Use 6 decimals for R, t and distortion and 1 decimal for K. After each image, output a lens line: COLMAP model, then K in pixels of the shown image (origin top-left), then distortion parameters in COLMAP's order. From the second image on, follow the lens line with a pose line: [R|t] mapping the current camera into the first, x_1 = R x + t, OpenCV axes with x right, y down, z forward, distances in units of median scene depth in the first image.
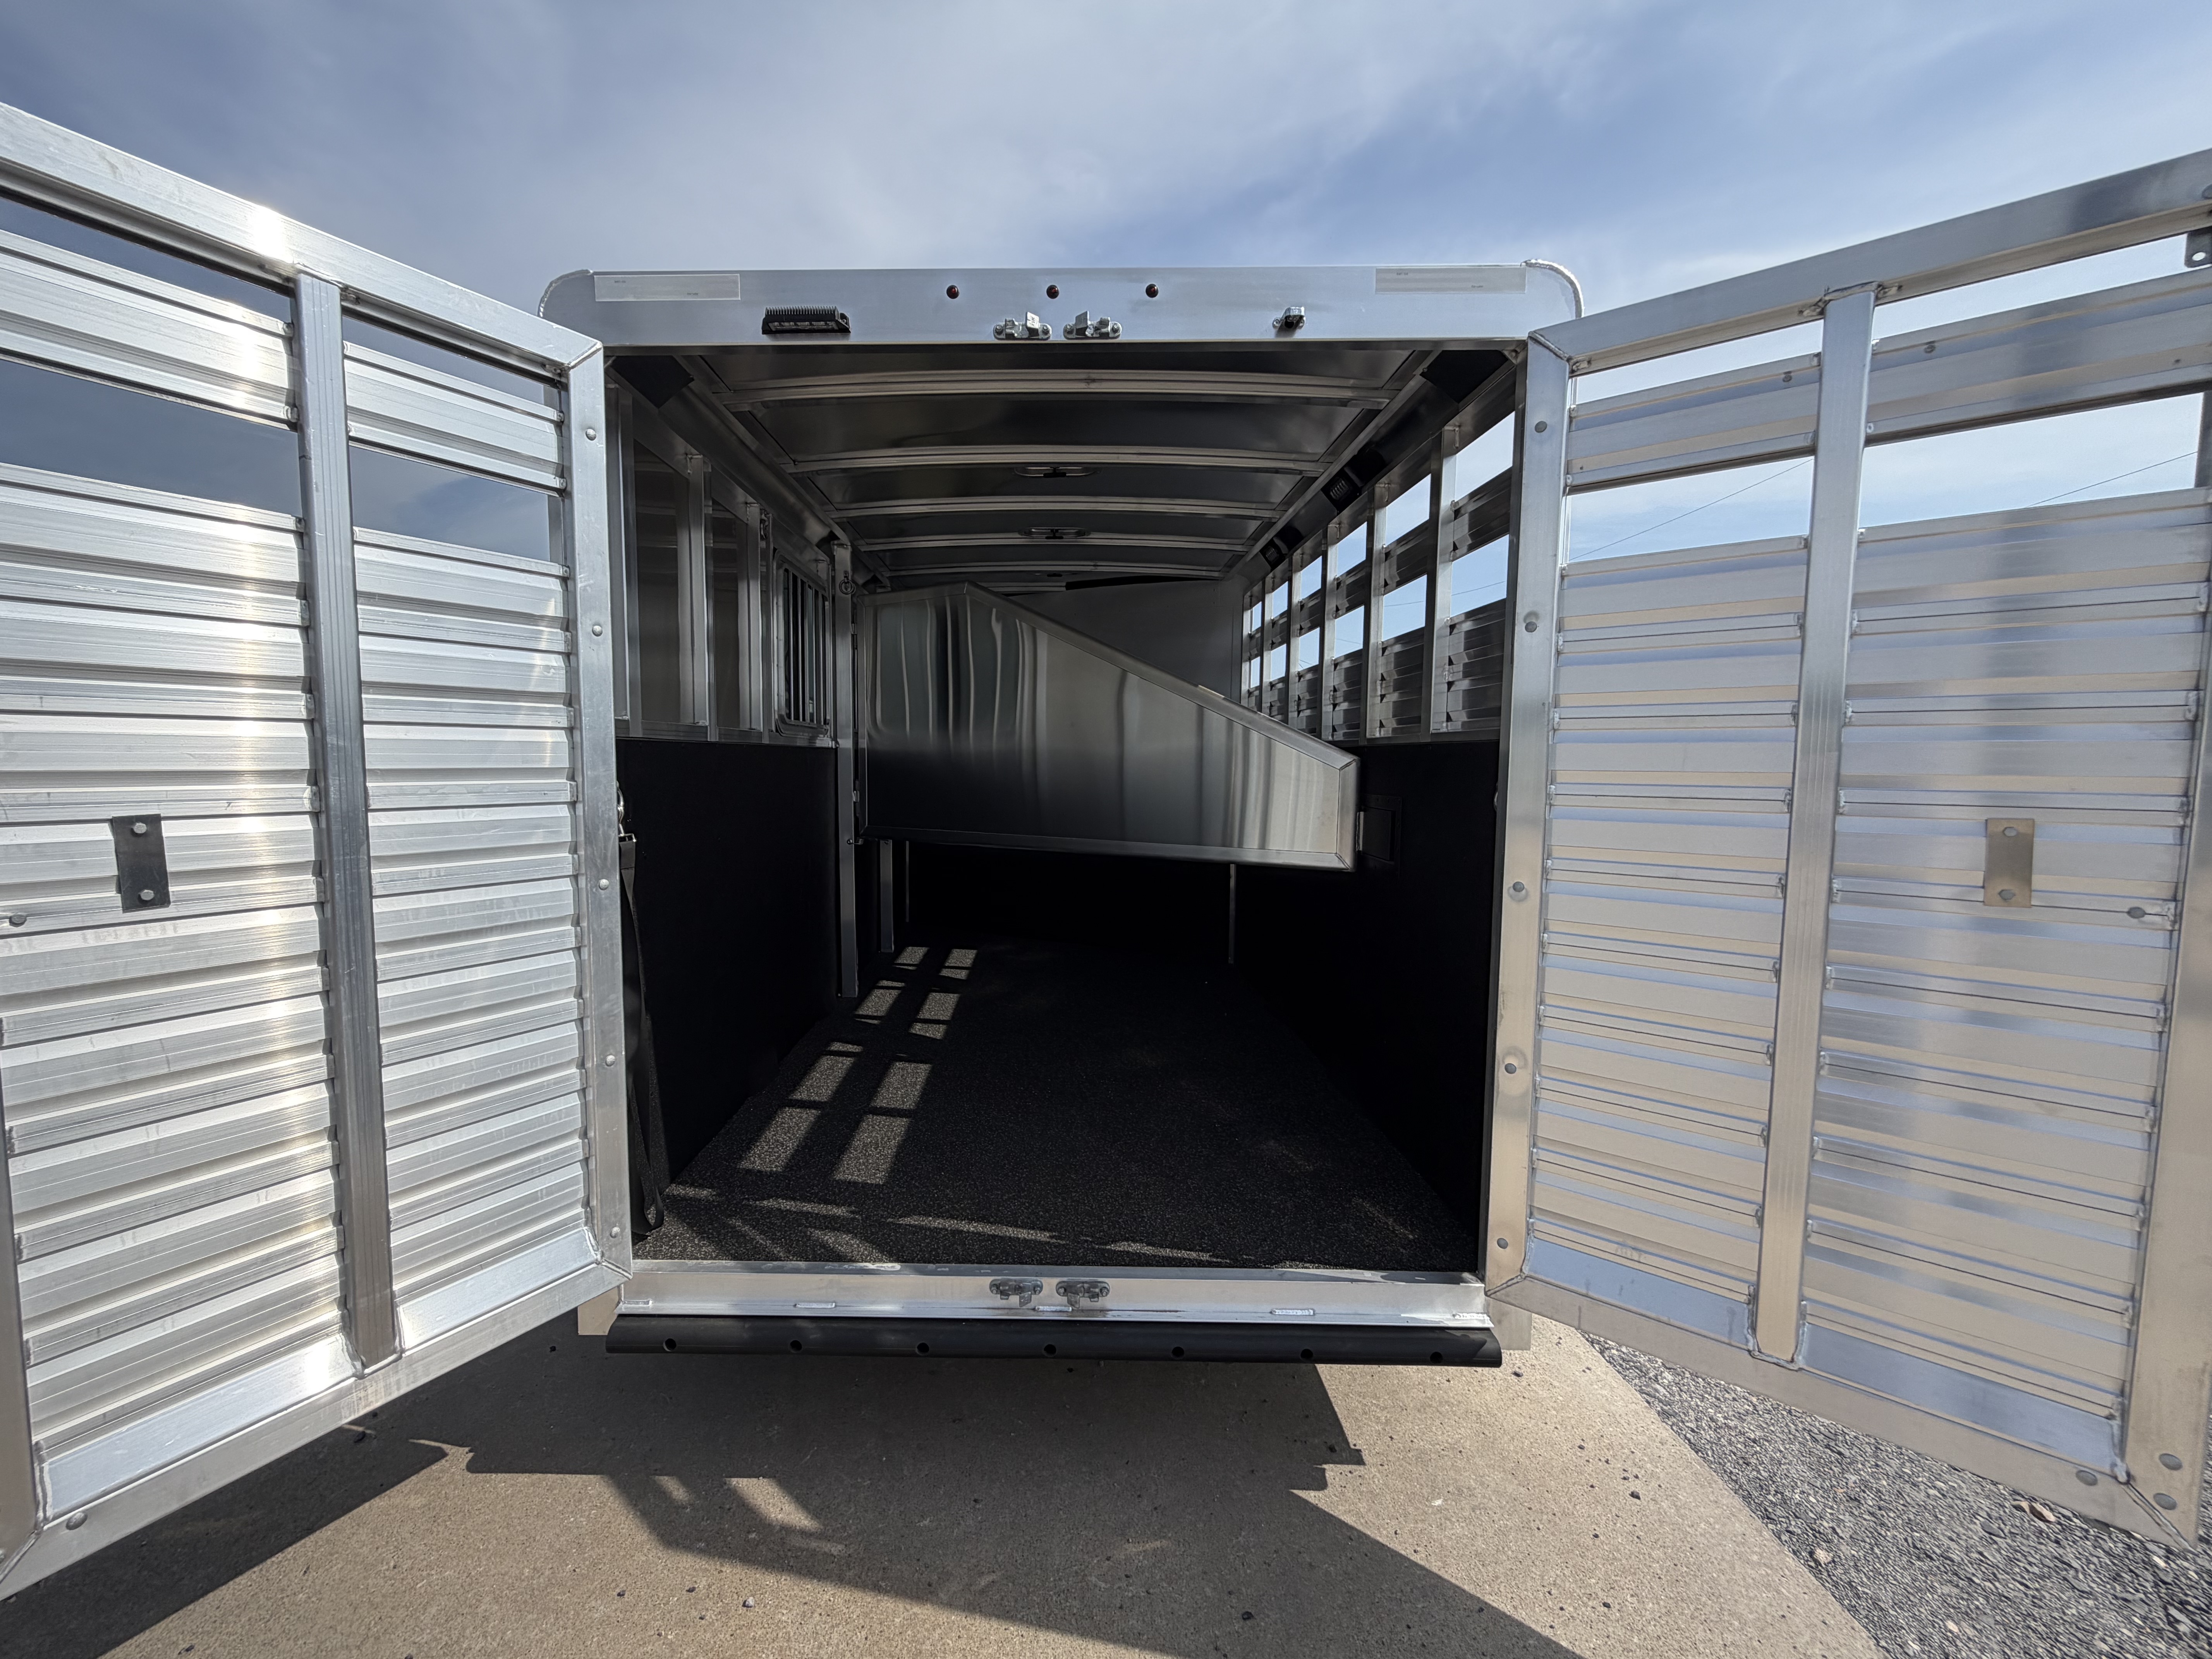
lens RADIAL K [[899.1, 0, 1037.6], [0, 899.1, 828.5], [0, 0, 1]] dist [0.000440, -0.000067]
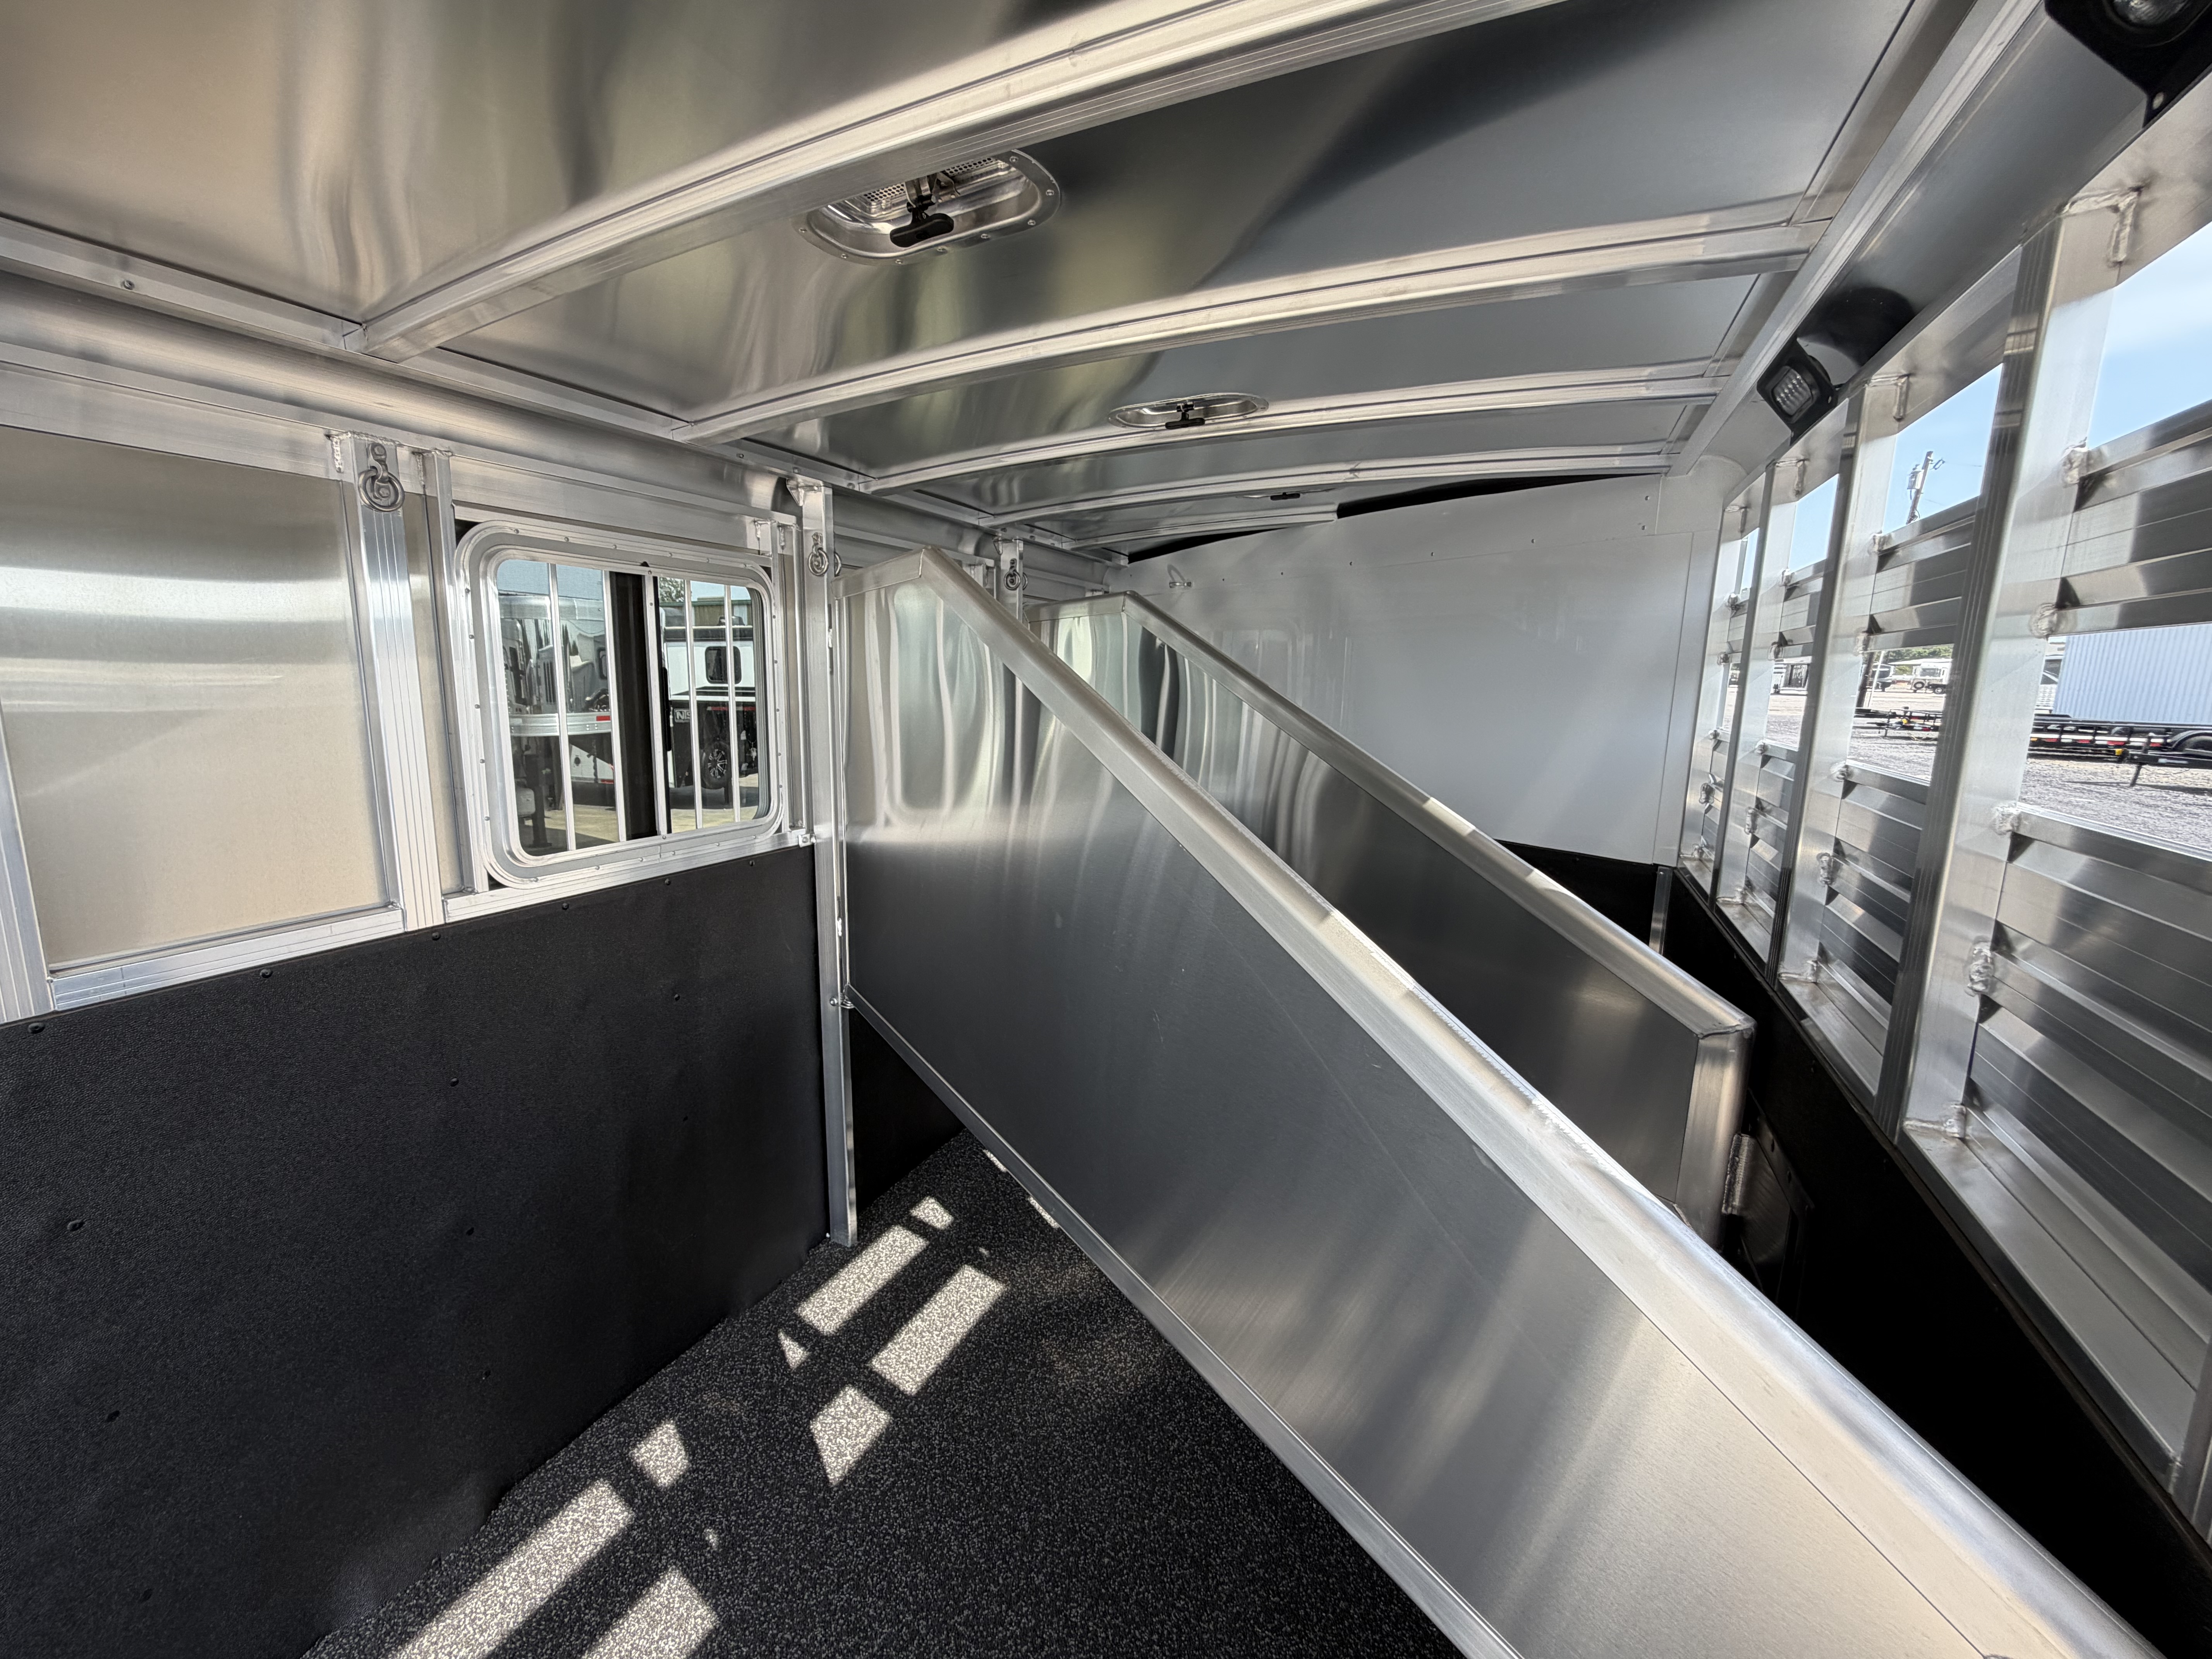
lens RADIAL K [[899.1, 0, 1037.6], [0, 899.1, 828.5], [0, 0, 1]] dist [0.000440, -0.000067]
pose [[0.885414, 0.076190, -0.458516, 0.173727], [-0.035038, 0.994608, 0.097609, -0.162802], [0.463480, -0.070359, 0.883310, 0.551946]]
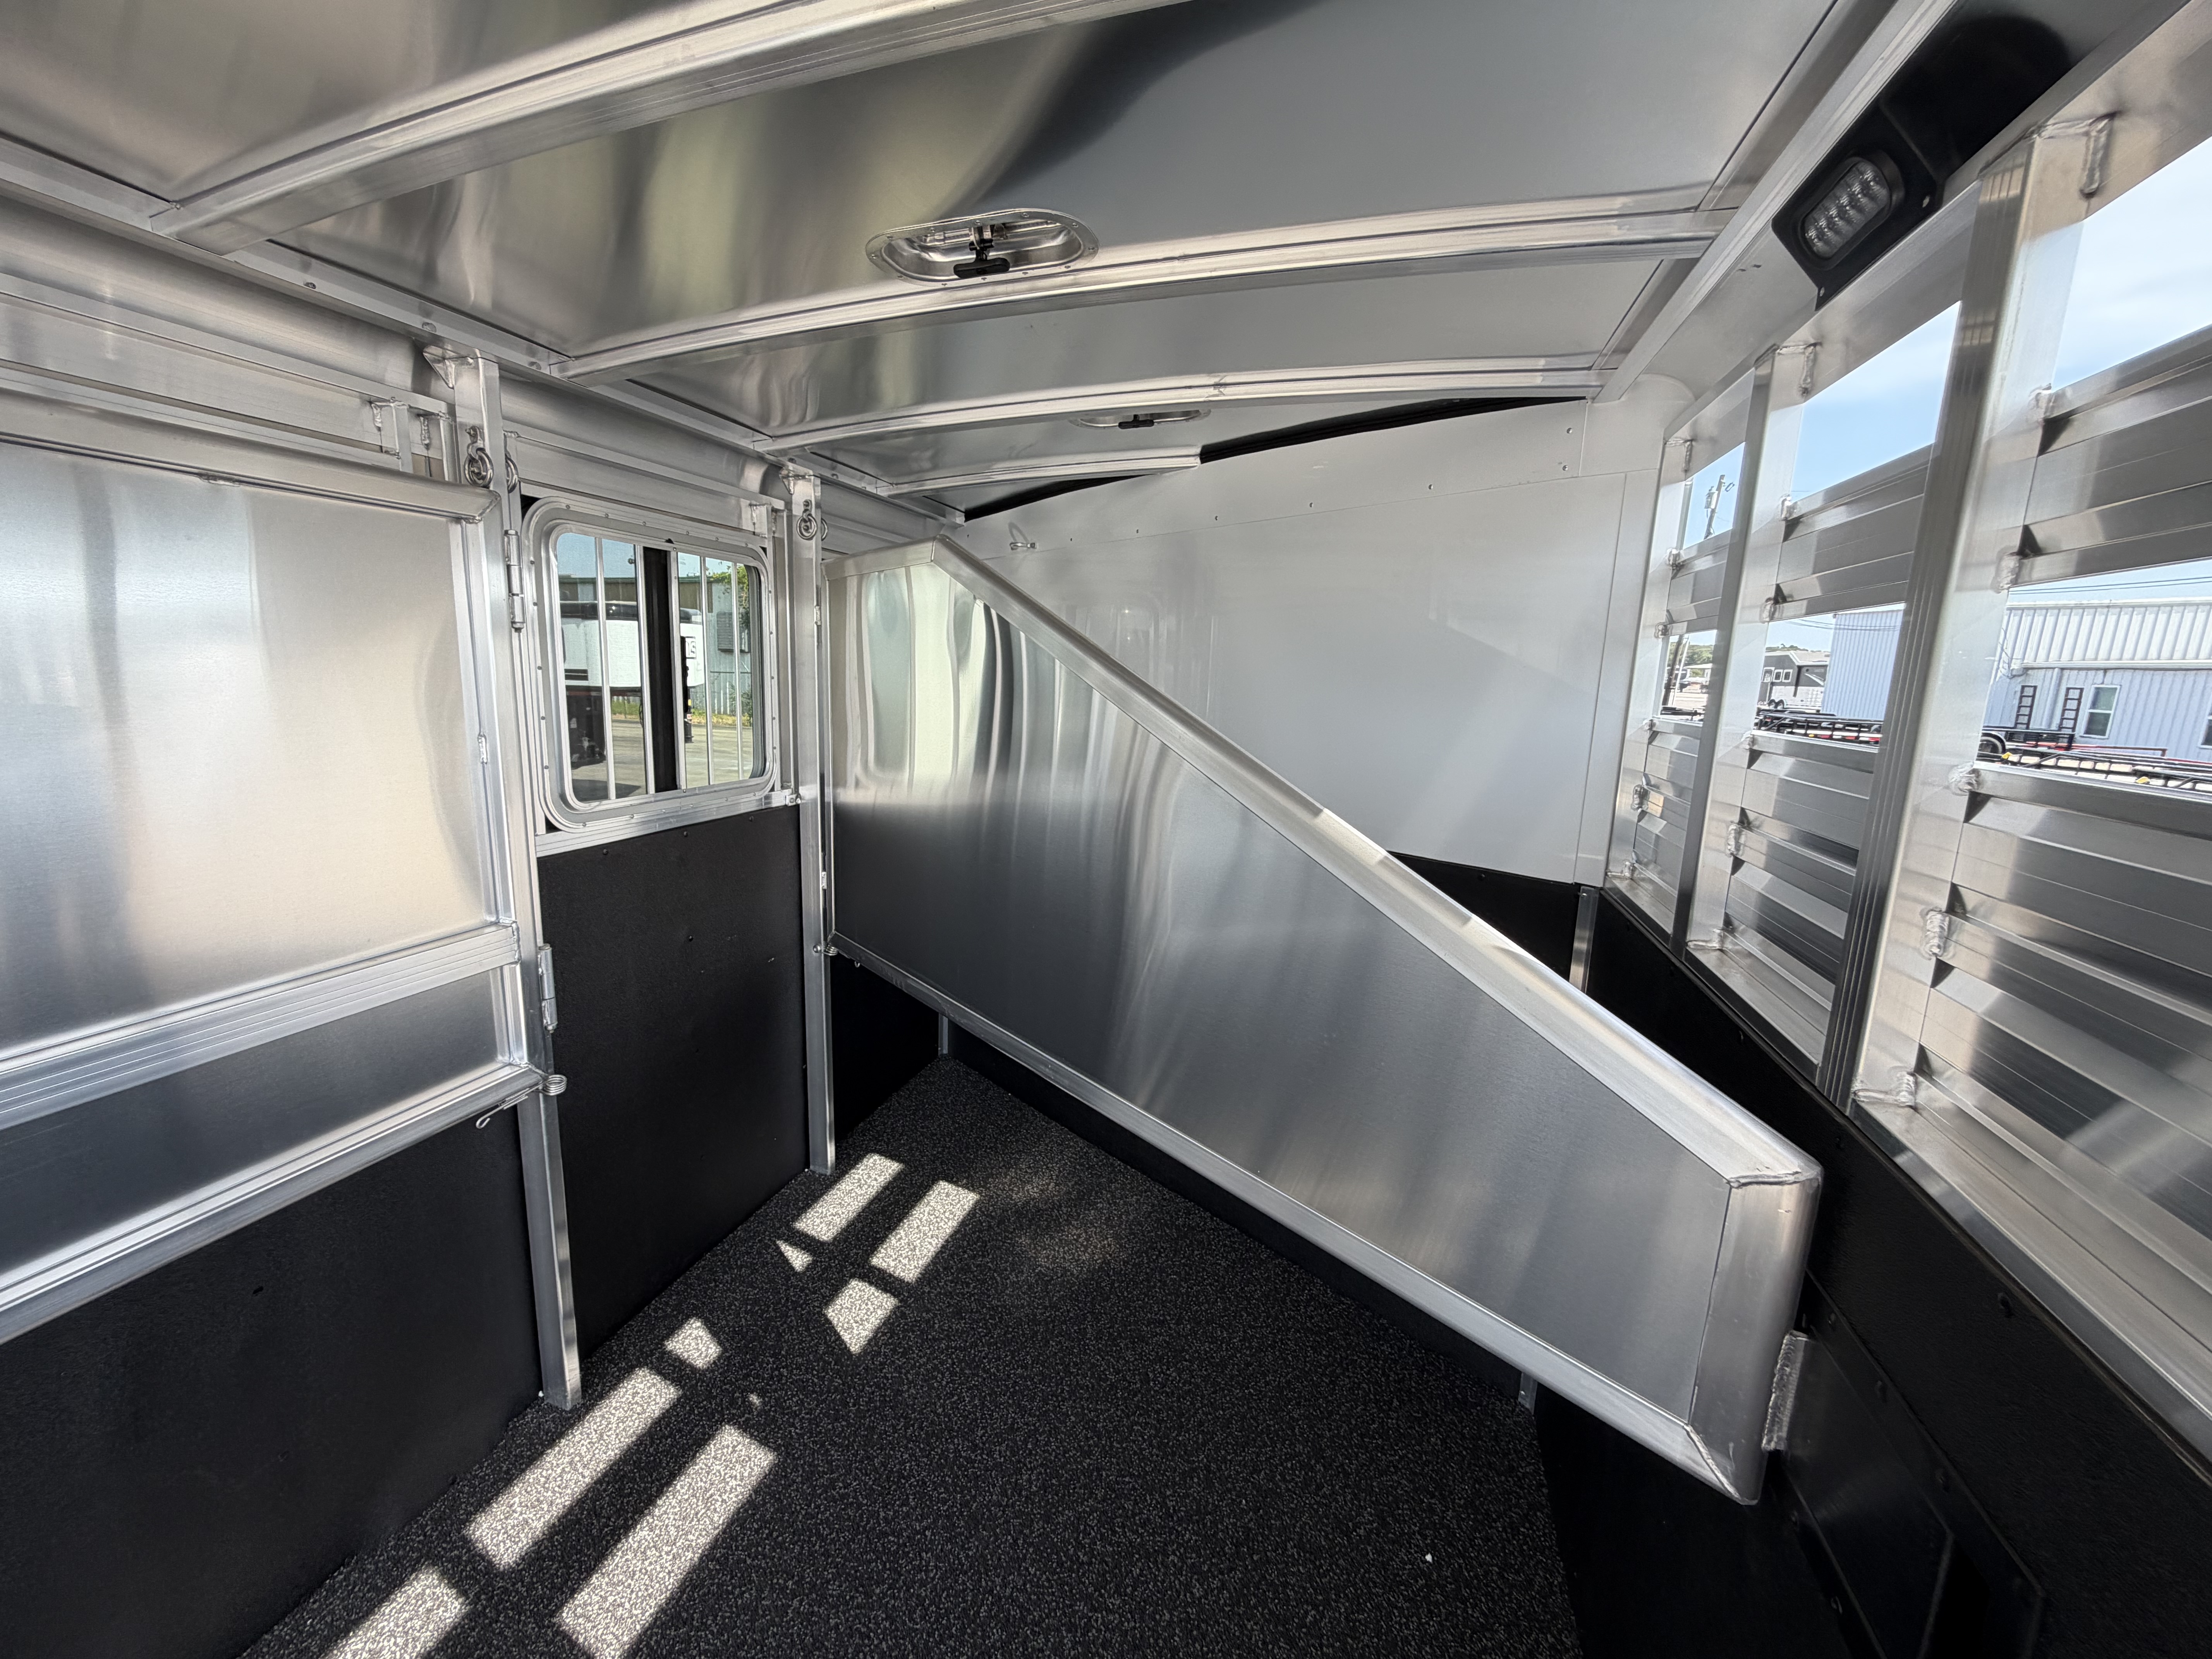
lens RADIAL K [[894.2, 0, 1035.2], [0, 894.2, 824.6], [0, 0, 1]] dist [0.001100, 0.000042]
pose [[0.938290, 0.072039, -0.338264, 0.153584], [-0.040847, 0.994303, 0.098452, -0.162863], [0.343430, -0.078560, 0.935887, 0.695757]]
